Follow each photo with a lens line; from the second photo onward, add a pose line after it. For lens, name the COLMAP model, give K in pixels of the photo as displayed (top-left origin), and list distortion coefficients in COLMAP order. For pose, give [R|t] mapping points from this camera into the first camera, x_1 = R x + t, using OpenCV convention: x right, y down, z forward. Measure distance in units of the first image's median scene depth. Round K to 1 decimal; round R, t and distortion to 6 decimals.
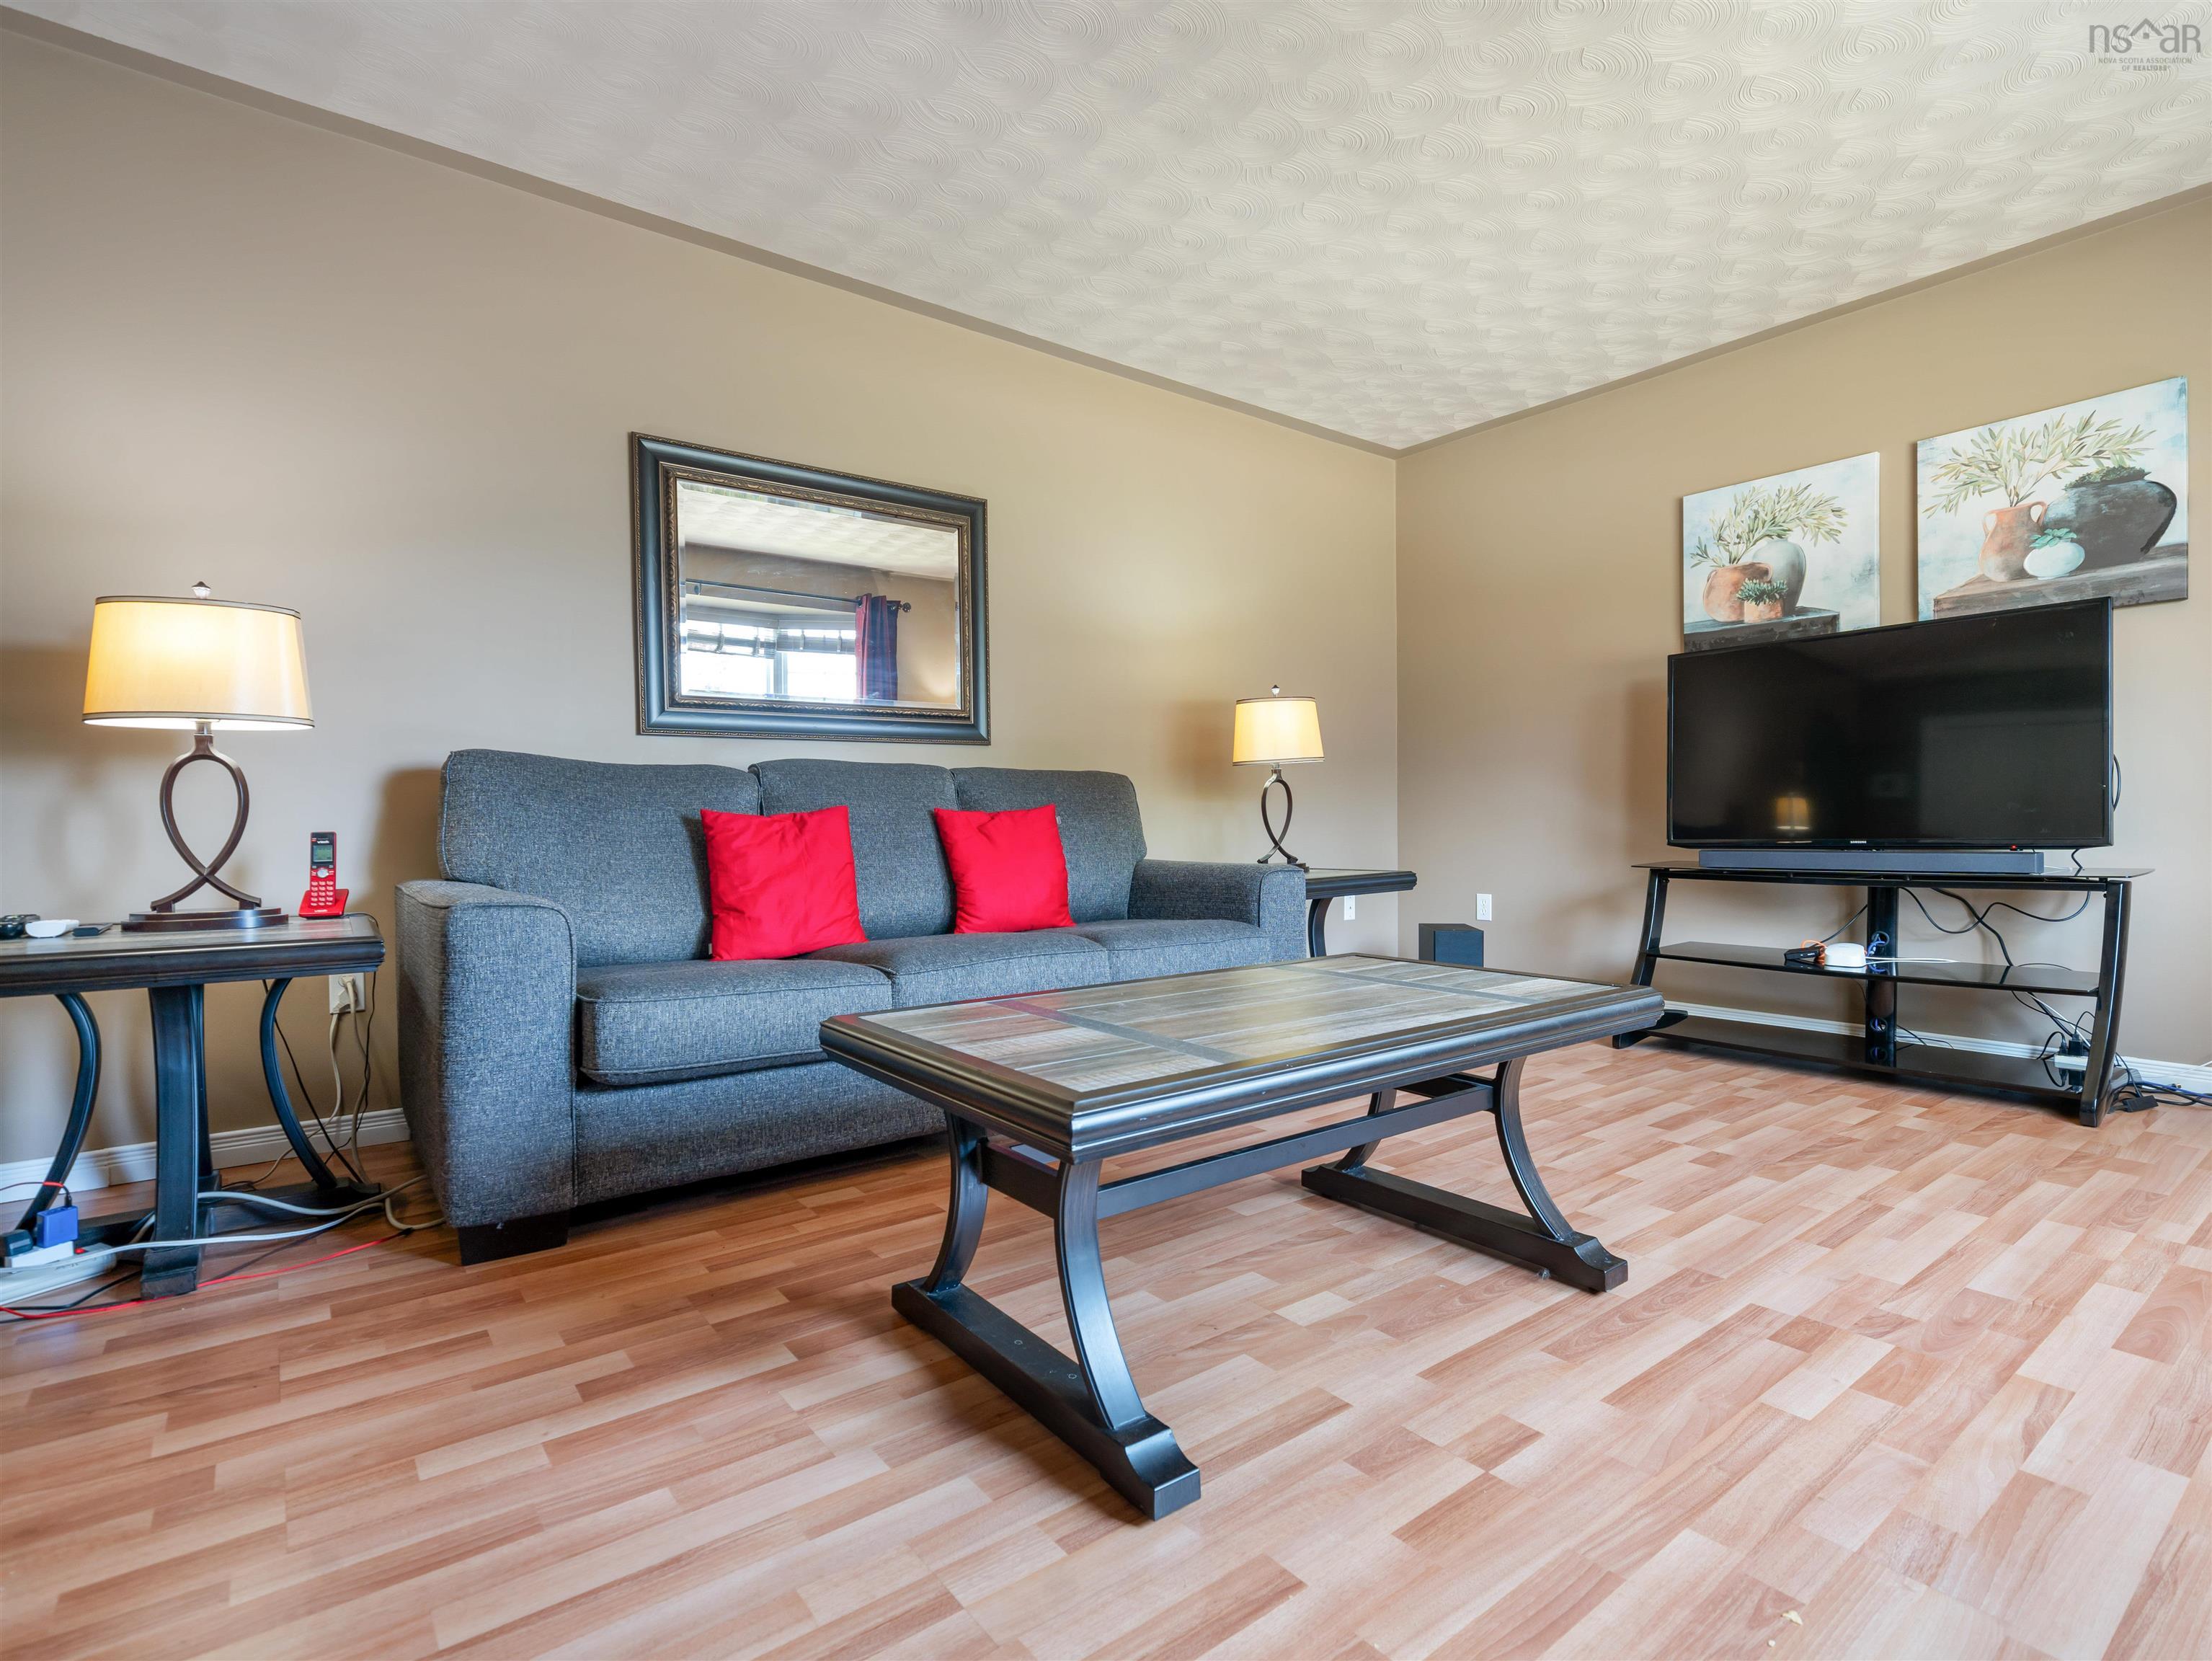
lens RADIAL K [[1078.3, 0, 1104.3], [0, 1078.3, 865.4], [0, 0, 1]] dist [-0.001806, -0.001131]
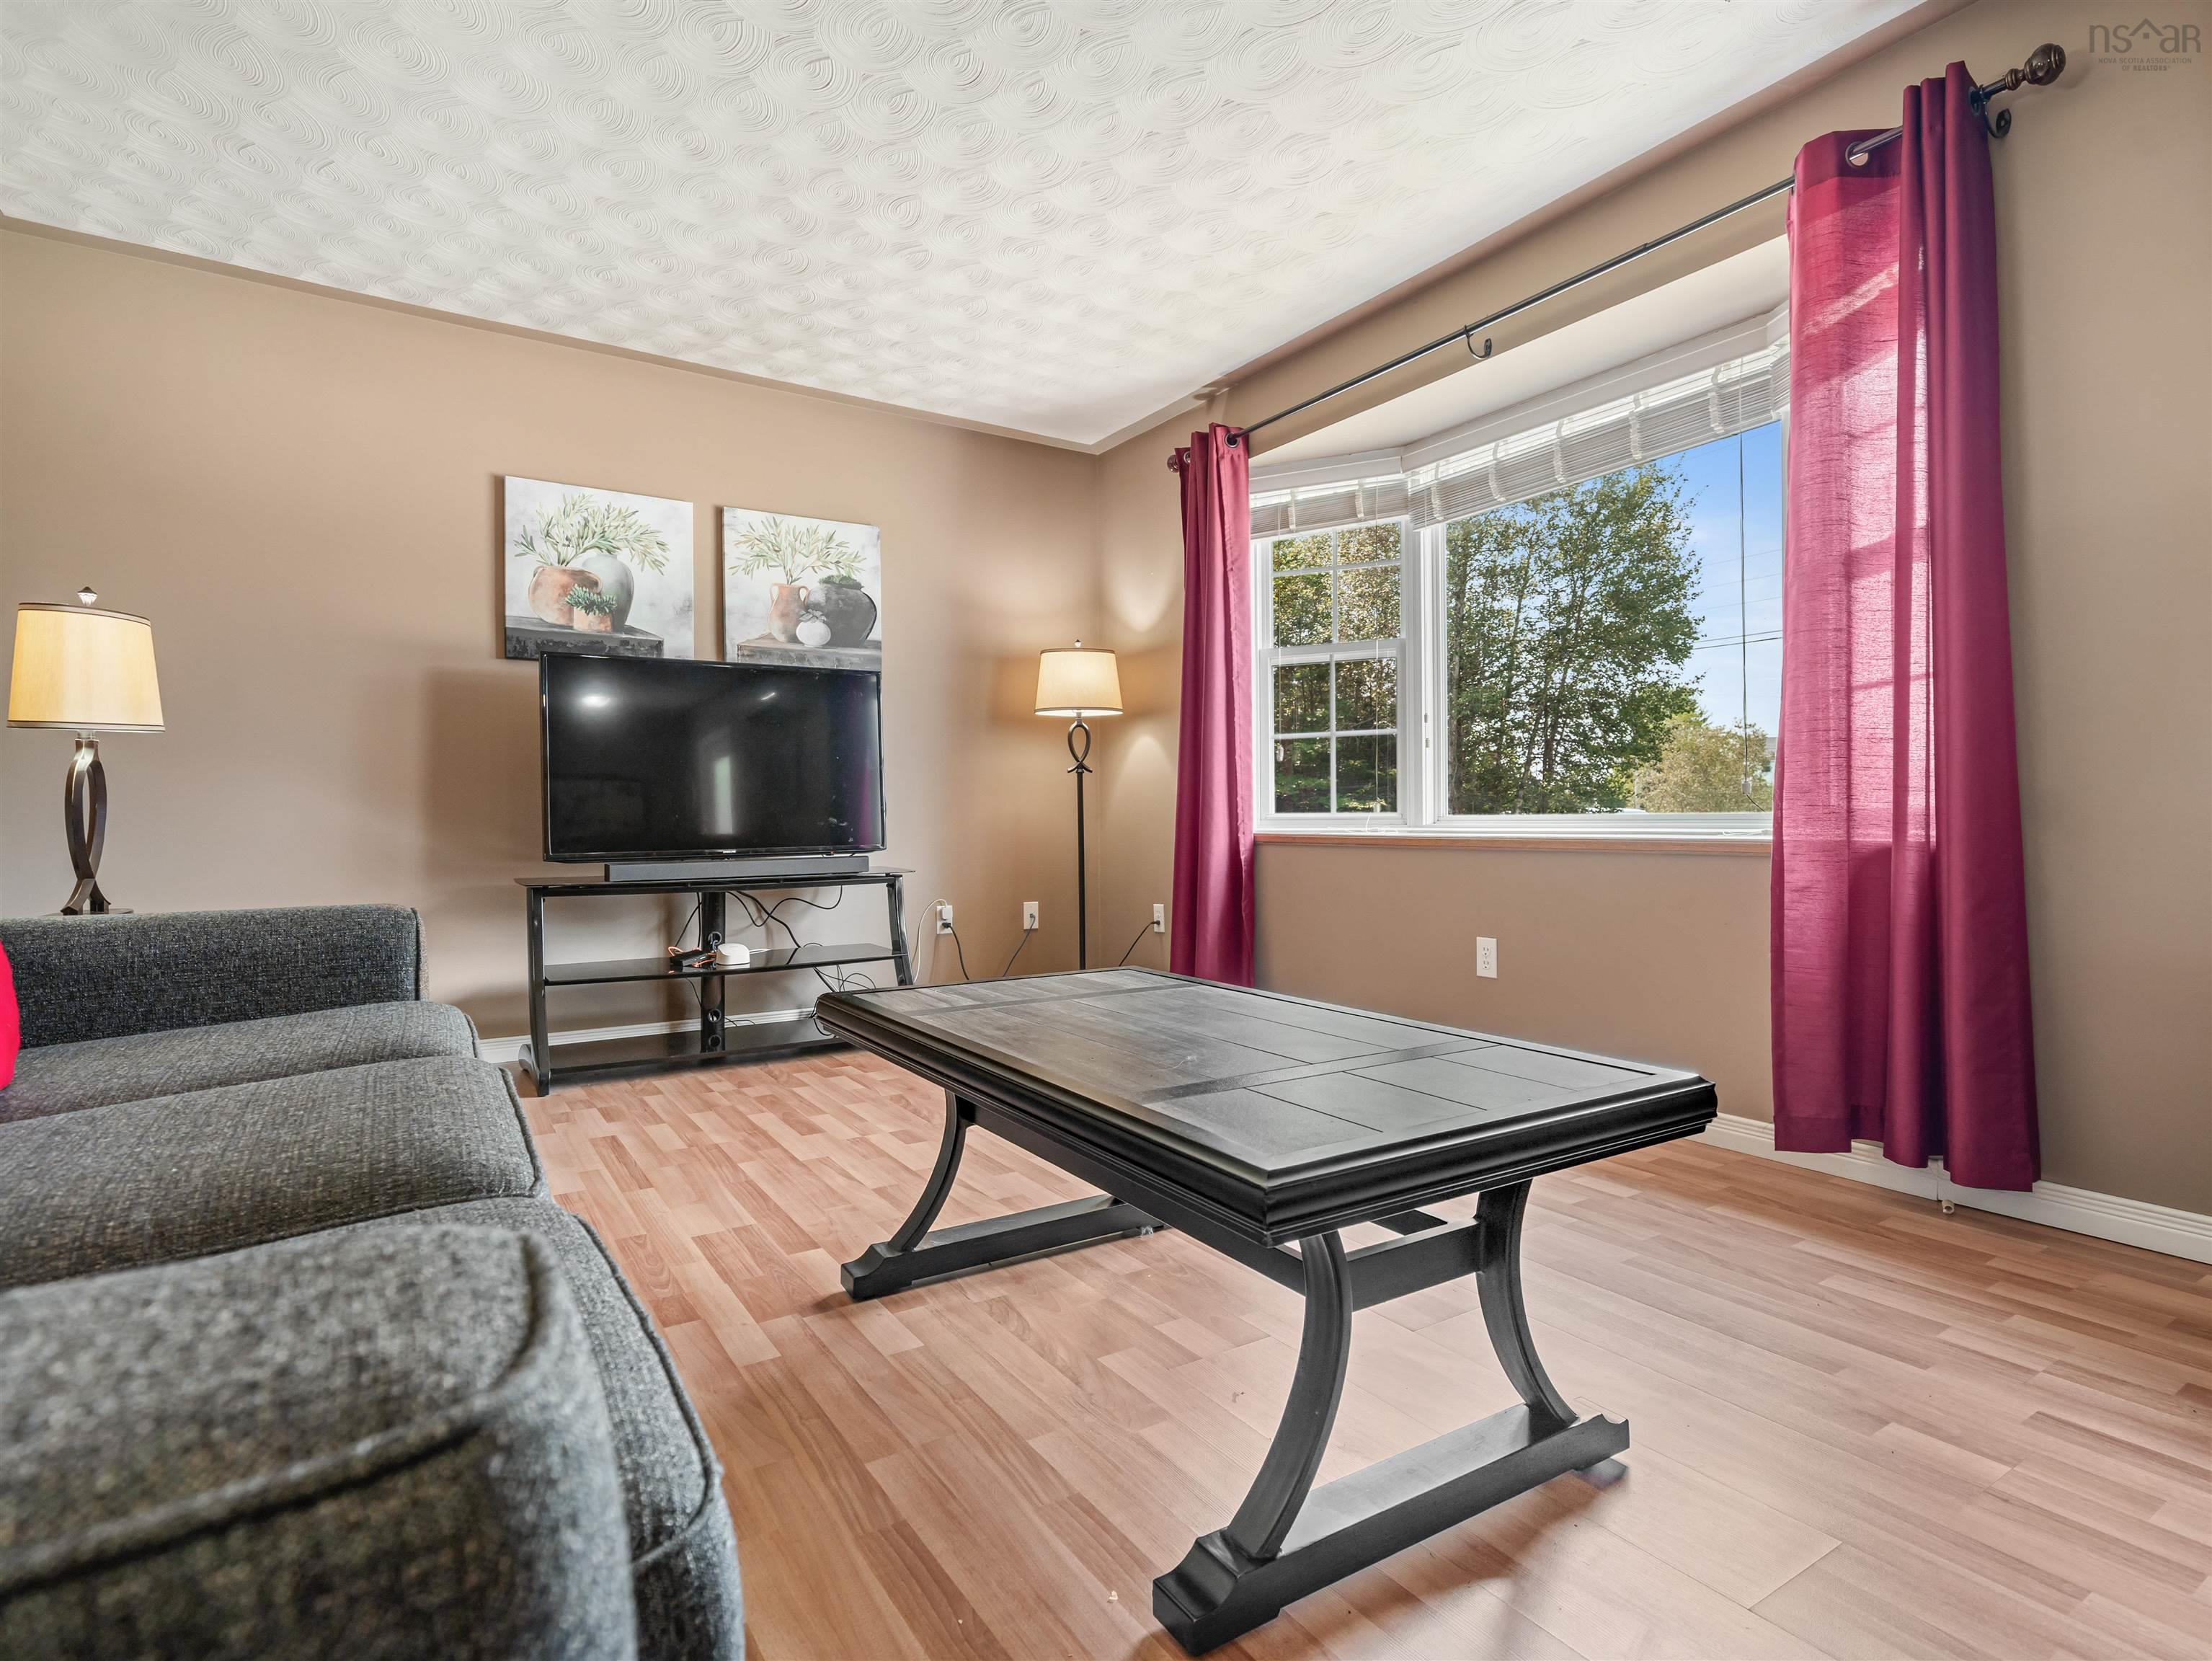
lens RADIAL K [[1128.8, 0, 1106.0], [0, 1128.8, 830.5], [0, 0, 1]] dist [-0.000741, 0.000269]
pose [[0.085249, 0.001564, 0.996358, -0.426258], [0.044711, 0.998985, -0.005393, -0.020042], [-0.995356, 0.045008, 0.085093, 0.506466]]
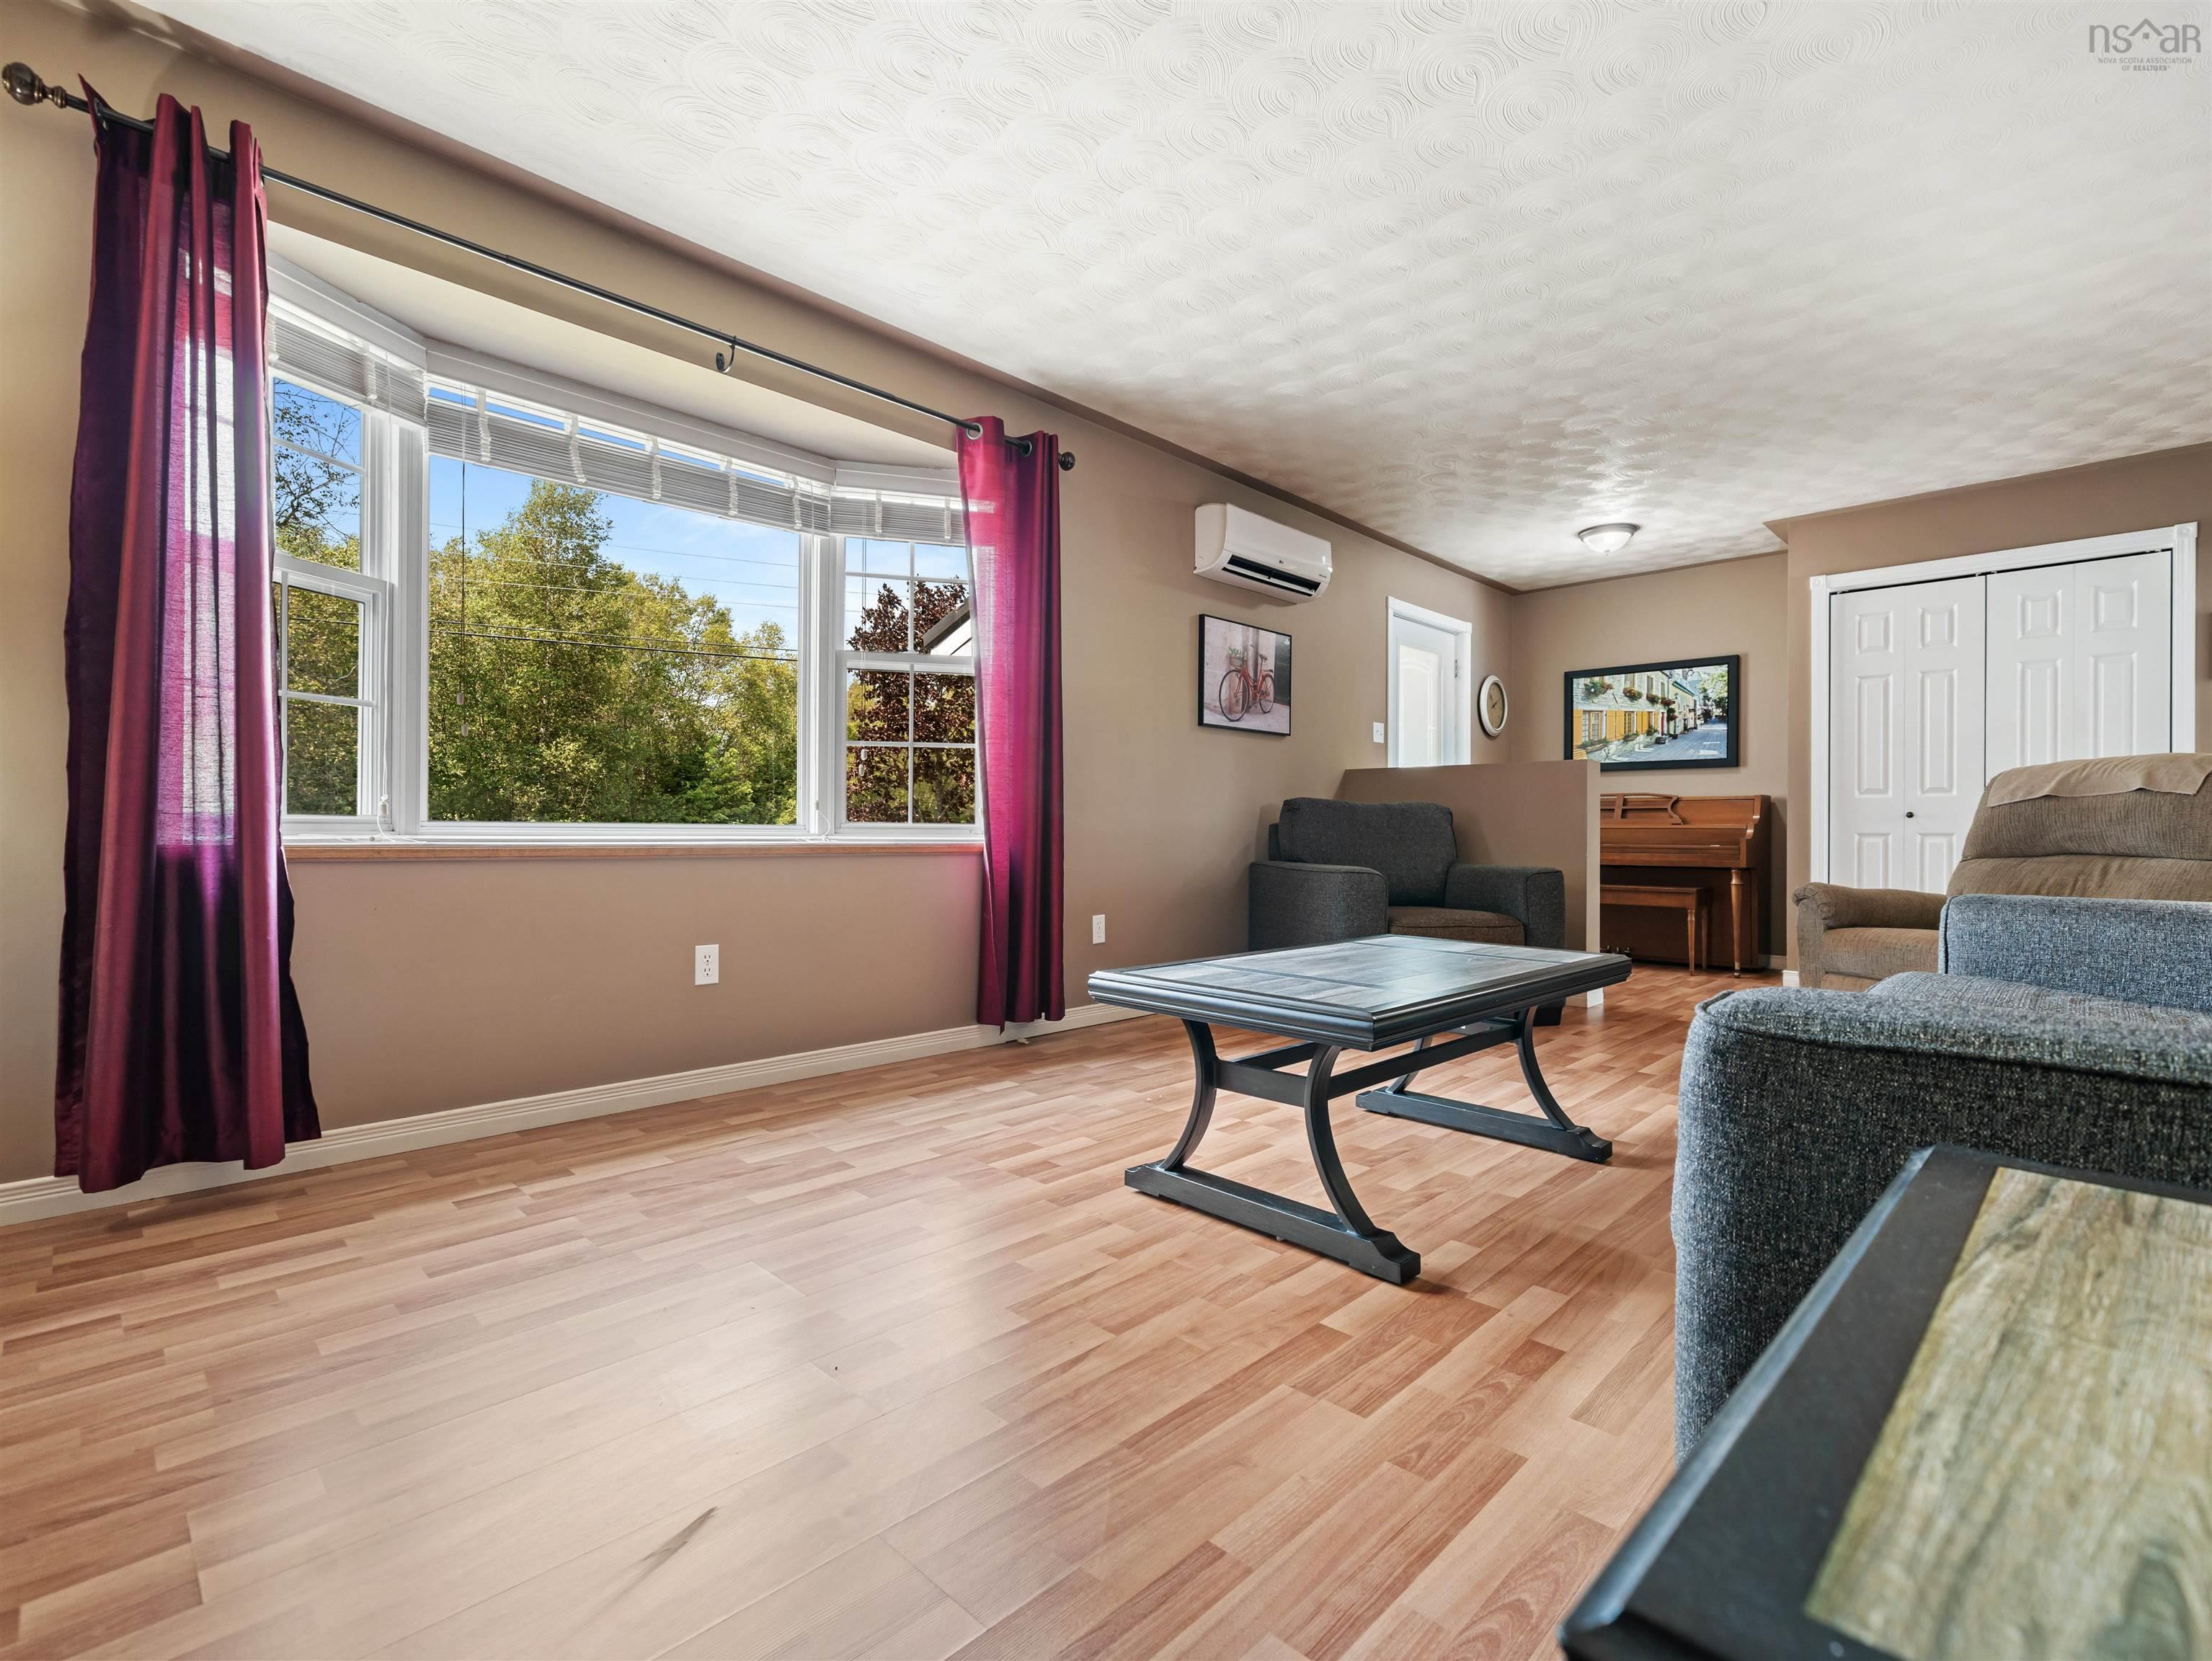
lens RADIAL K [[1032.5, 0, 1106.0], [0, 1032.5, 830.5], [0, 0, 1]] dist [0.002207, 0.000237]
pose [[-0.989322, 0.004409, -0.145682, 0.372586], [-0.001729, 0.999117, 0.041974, -0.055410], [0.145738, 0.041778, -0.988441, 1.204786]]
